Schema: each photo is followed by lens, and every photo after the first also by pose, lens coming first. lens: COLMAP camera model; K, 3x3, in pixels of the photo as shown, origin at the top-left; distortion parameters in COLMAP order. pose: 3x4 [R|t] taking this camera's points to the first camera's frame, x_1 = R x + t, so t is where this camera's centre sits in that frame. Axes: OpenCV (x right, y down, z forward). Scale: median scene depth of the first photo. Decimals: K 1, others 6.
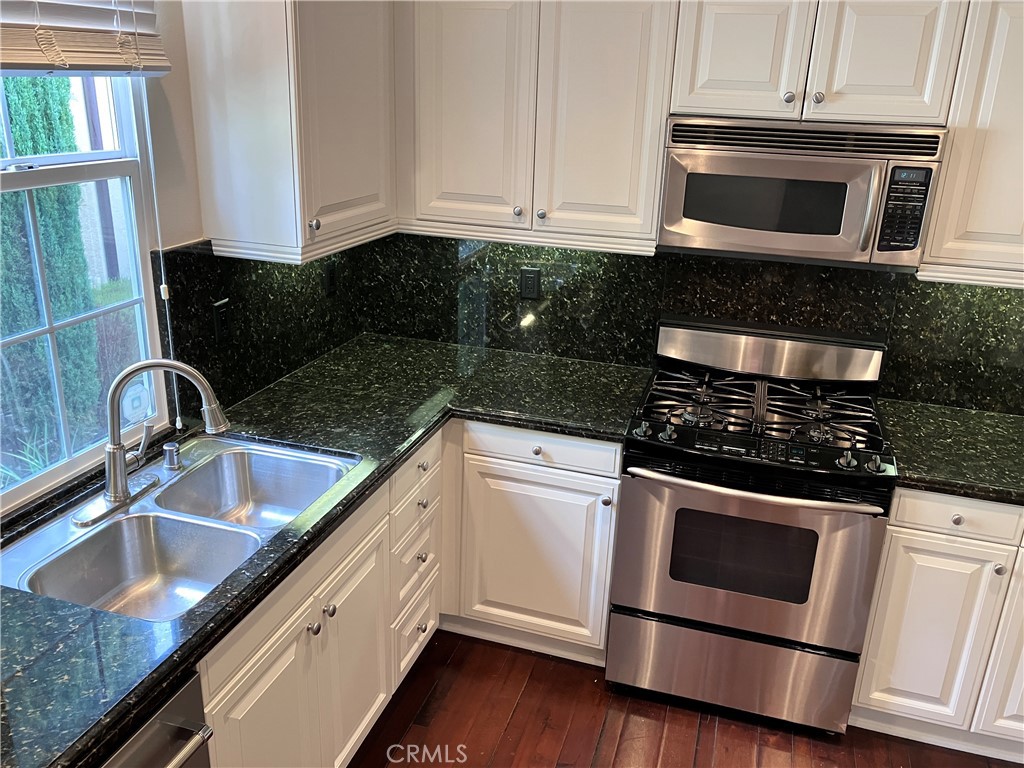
lens RADIAL K [[828.4, 0, 511.3], [0, 828.4, 378.1], [0, 0, 1]] dist [0.049202, -0.066100]
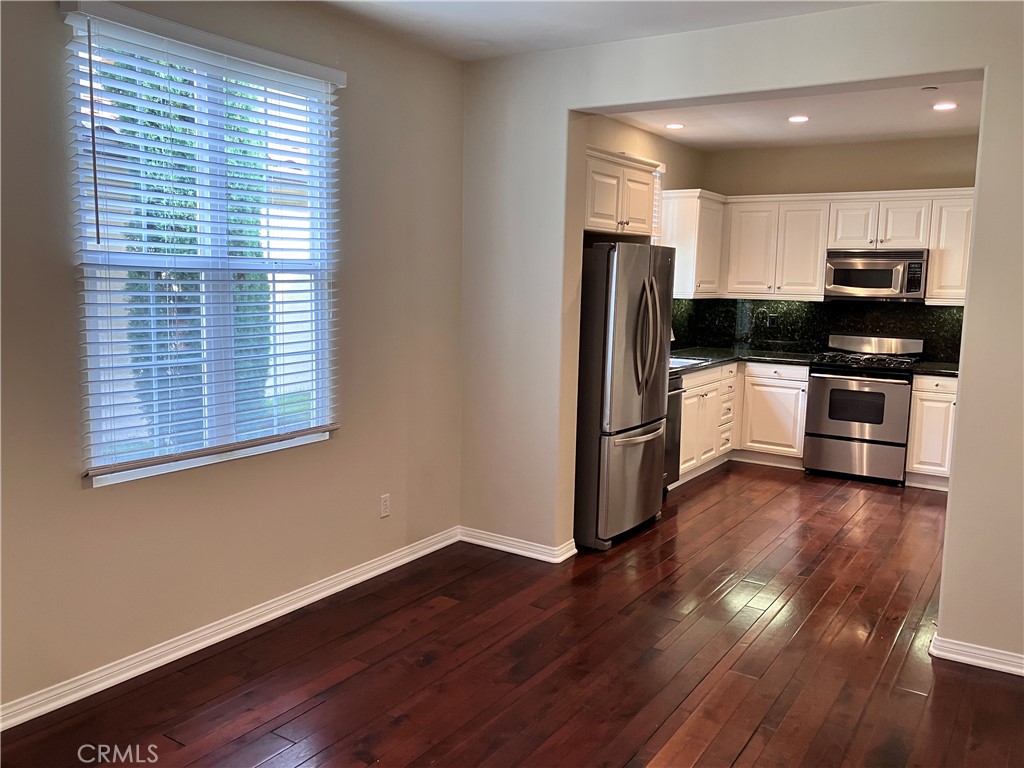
lens RADIAL K [[828.4, 0, 515.4], [0, 828.4, 378.9], [0, 0, 1]] dist [0.049202, -0.066100]
pose [[0.961883, 0.020017, -0.272727, -0.041976], [-0.080255, 0.974065, -0.211559, 0.741953], [0.261419, 0.225382, 0.938543, -1.703728]]
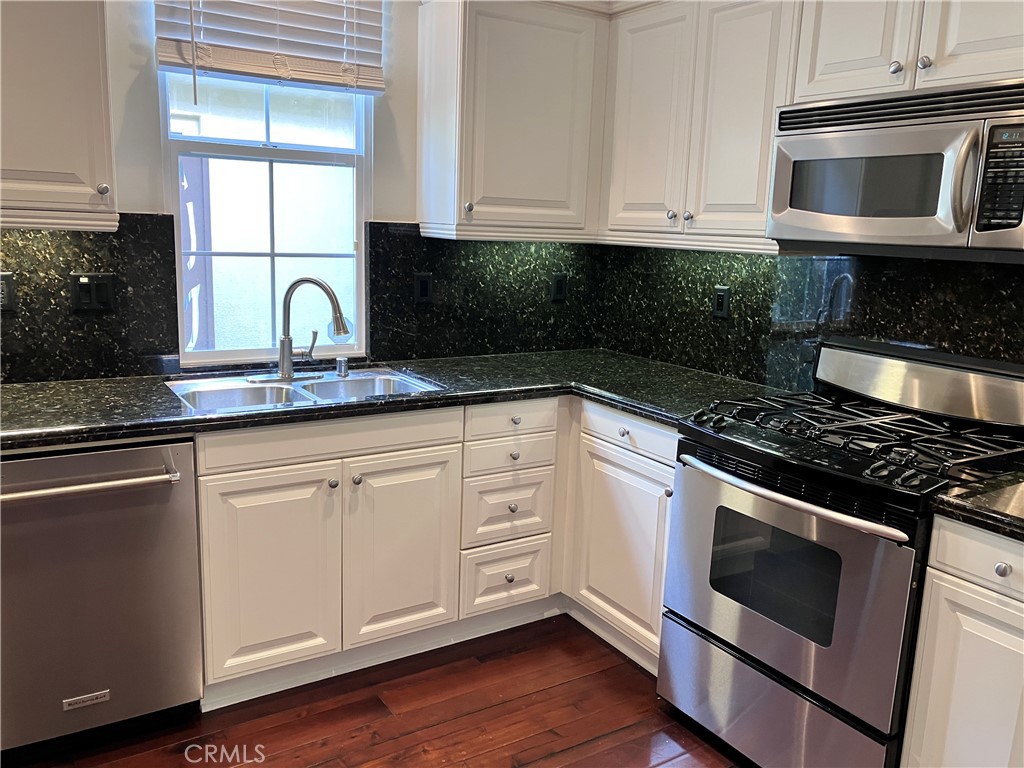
lens RADIAL K [[828.4, 0, 512.3], [0, 828.4, 394.0], [0, 0, 1]] dist [0.049202, -0.066100]
pose [[0.764208, 0.126793, -0.632385, 0.574661], [-0.225492, 0.971135, -0.077784, 0.153735], [0.604268, 0.202041, 0.770739, 0.115954]]
